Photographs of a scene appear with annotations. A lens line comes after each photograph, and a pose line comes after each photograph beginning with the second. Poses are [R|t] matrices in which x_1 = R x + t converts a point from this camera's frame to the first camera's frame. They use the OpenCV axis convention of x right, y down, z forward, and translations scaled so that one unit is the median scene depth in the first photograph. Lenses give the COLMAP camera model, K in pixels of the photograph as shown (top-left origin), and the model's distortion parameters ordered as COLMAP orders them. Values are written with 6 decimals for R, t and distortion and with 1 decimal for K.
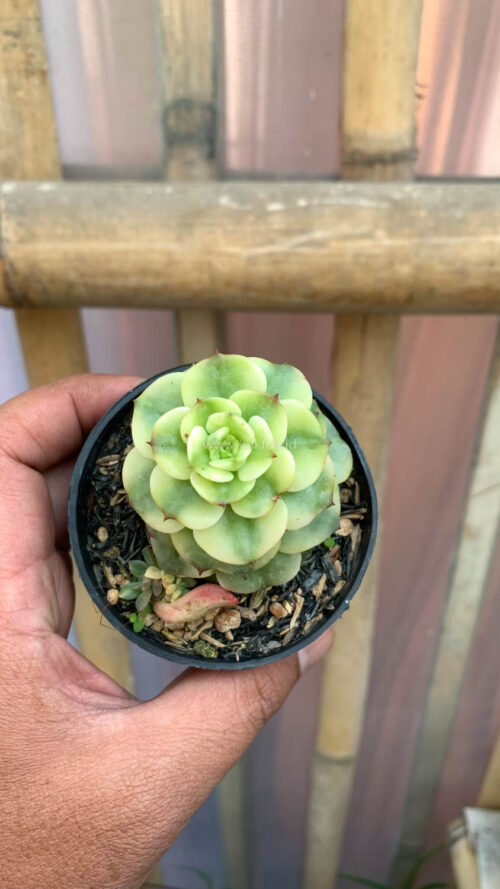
lens RADIAL K [[676.3, 0, 231.2], [0, 676.3, 409.1], [0, 0, 1]] dist [0.072224, -0.003376]
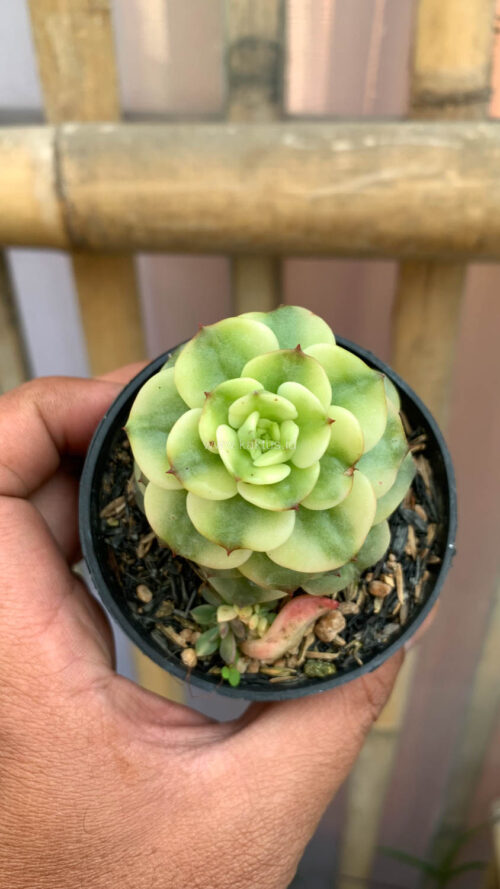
lens RADIAL K [[714.2, 0, 238.7], [0, 714.2, 415.6], [0, 0, 1]] dist [-0.015903, -0.004870]
pose [[0.915197, -0.396186, 0.073836, -0.068771], [0.391380, 0.917439, 0.071599, -0.027822], [-0.096107, -0.036629, 0.994697, 0.162942]]
